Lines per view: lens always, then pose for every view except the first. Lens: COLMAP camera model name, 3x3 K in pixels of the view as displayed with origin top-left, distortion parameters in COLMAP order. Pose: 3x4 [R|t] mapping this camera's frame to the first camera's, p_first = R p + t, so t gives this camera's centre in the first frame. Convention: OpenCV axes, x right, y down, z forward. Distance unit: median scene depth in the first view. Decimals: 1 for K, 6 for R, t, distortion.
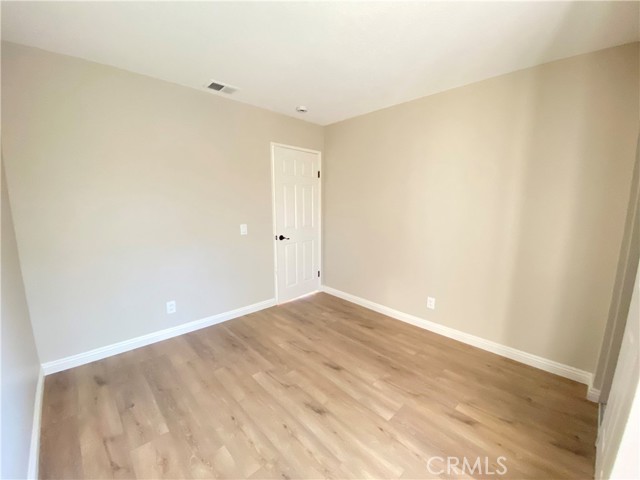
lens RADIAL K [[262.3, 0, 321.4], [0, 262.3, 241.5], [0, 0, 1]] dist [-0.001215, -0.000382]
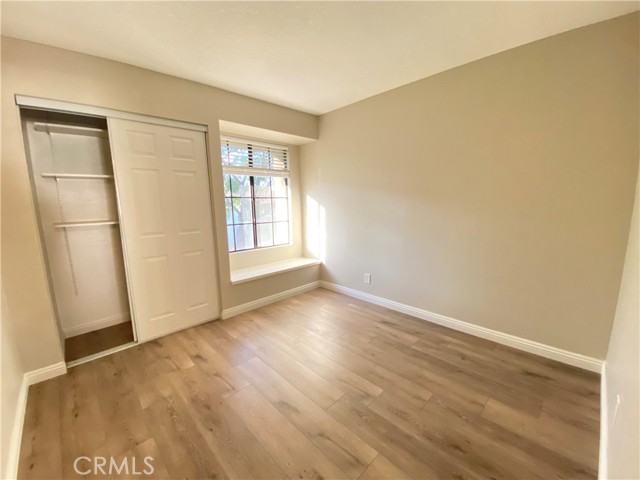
lens RADIAL K [[262.3, 0, 321.4], [0, 262.3, 241.5], [0, 0, 1]] dist [-0.001215, -0.000382]
pose [[-0.999796, 0.019530, -0.005162, -0.067817], [0.016942, 0.949838, 0.312283, -0.233912], [0.011002, 0.312132, -0.949975, 1.707636]]
